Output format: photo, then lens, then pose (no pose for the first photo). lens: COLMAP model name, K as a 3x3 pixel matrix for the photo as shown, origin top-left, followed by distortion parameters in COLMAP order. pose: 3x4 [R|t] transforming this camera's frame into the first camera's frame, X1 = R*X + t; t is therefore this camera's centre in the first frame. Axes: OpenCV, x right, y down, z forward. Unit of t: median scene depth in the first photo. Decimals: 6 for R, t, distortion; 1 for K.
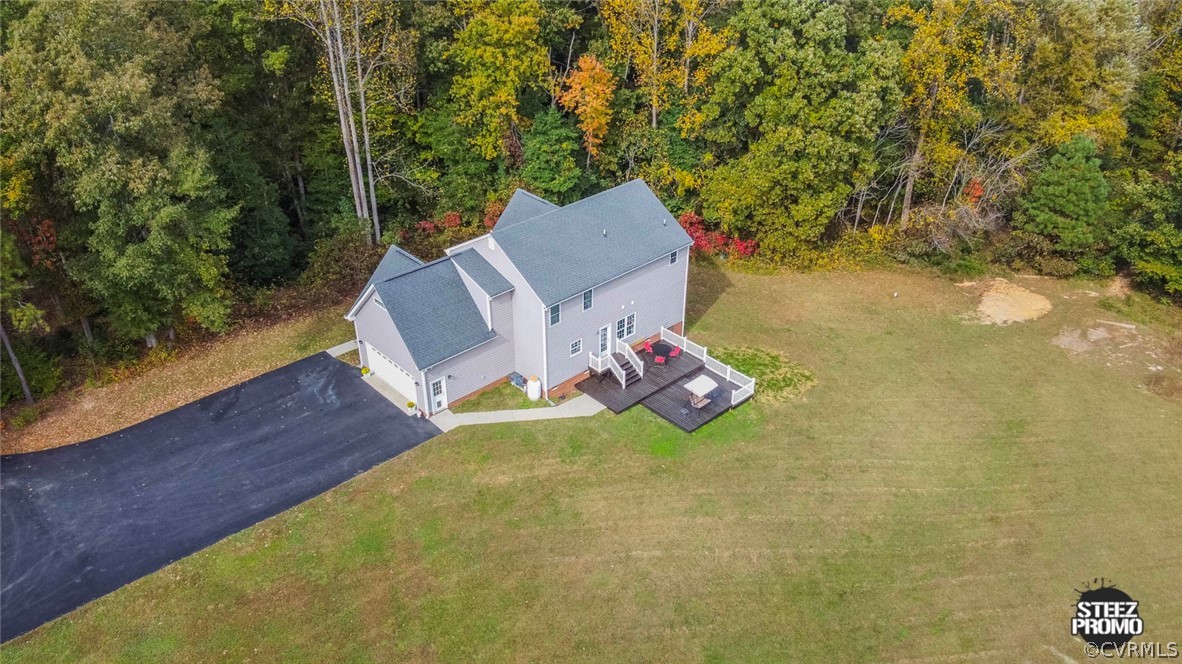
lens RADIAL K [[873.8, 0, 584.5], [0, 873.8, 331.5], [0, 0, 1]] dist [0.147273, -0.270507]
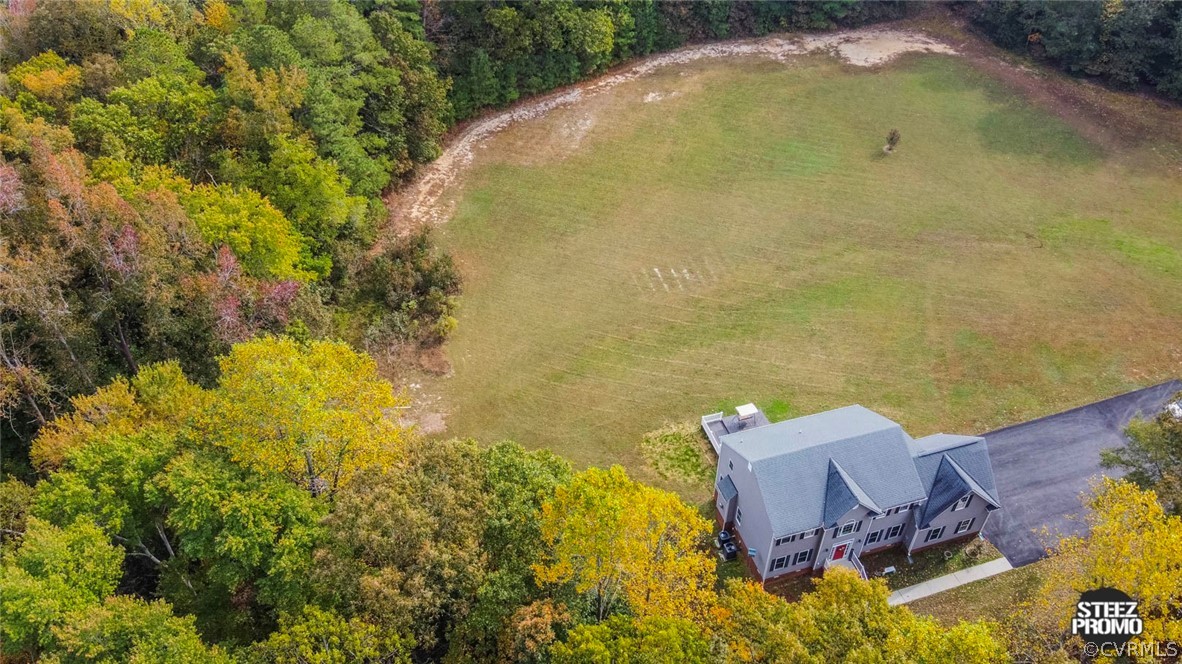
lens RADIAL K [[873.8, 0, 584.5], [0, 873.8, 331.5], [0, 0, 1]] dist [0.147273, -0.270507]
pose [[-0.902831, -0.285386, 0.321638, -0.052784], [0.231708, 0.307228, 0.922997, -1.162793], [-0.362226, 0.907836, -0.211249, 1.021949]]
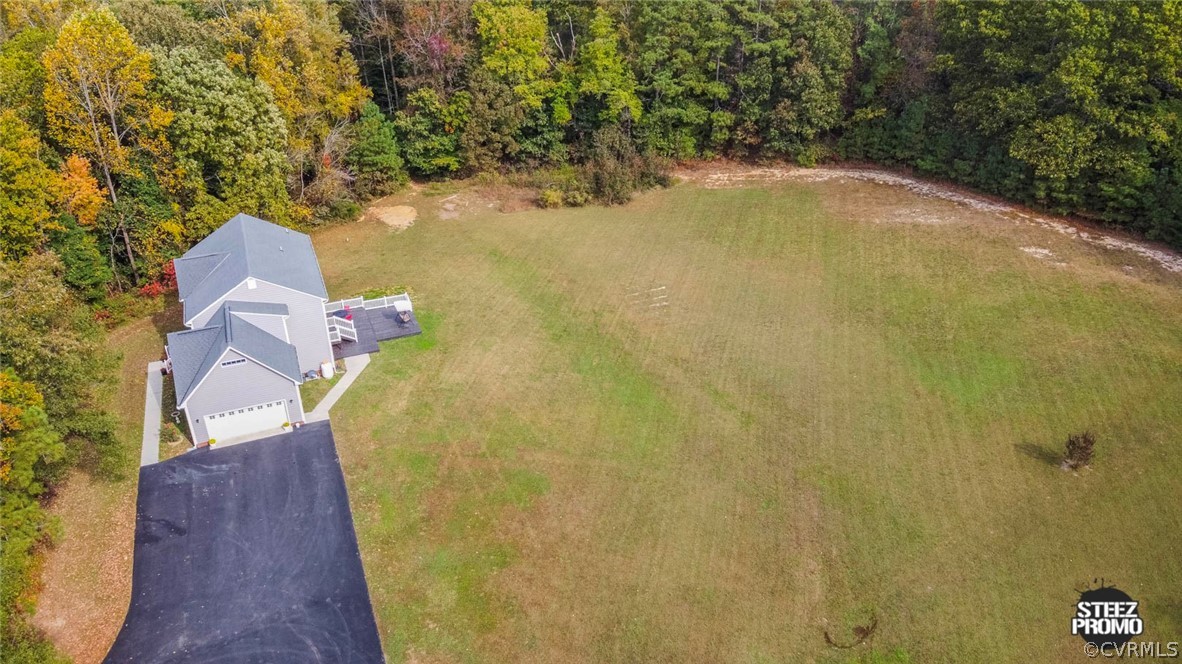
lens RADIAL K [[873.8, 0, 584.5], [0, 873.8, 331.5], [0, 0, 1]] dist [0.147273, -0.270507]
pose [[0.360904, -0.473142, 0.803670, -0.754430], [0.494495, 0.827722, 0.265239, -0.112025], [-0.790711, 0.301685, 0.532694, -0.015502]]
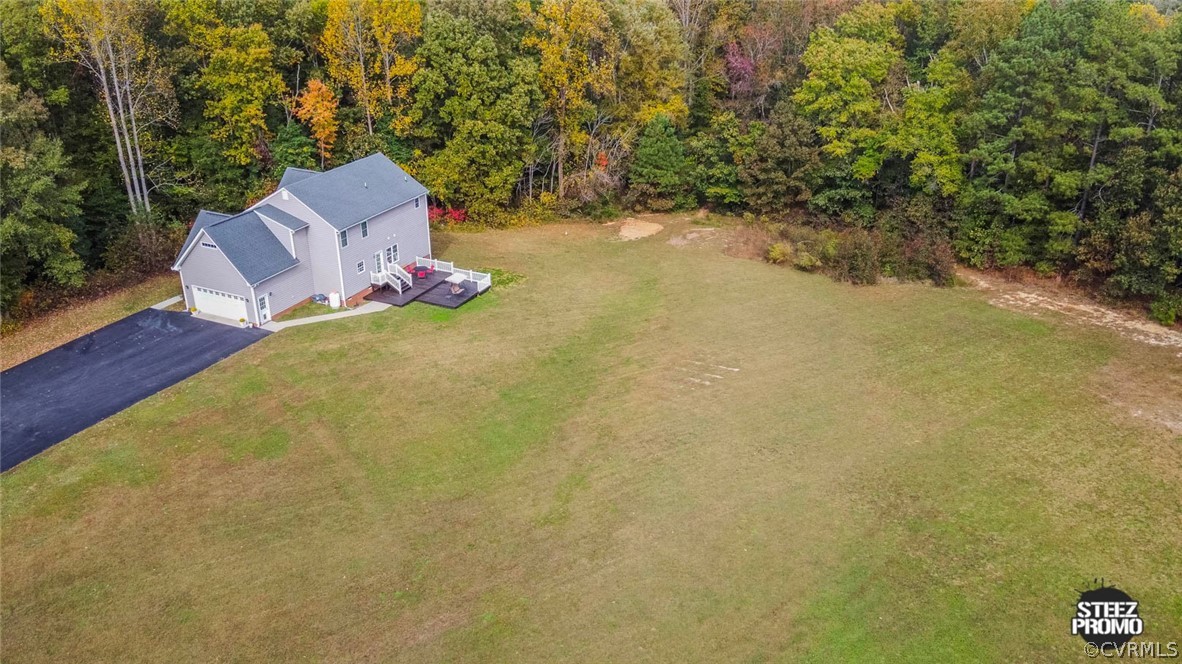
lens RADIAL K [[873.8, 0, 584.5], [0, 873.8, 331.5], [0, 0, 1]] dist [0.147273, -0.270507]
pose [[0.921875, -0.158933, 0.353392, -0.153706], [0.194476, 0.978602, -0.067207, 0.224235], [-0.335149, 0.130683, 0.933058, -0.322327]]
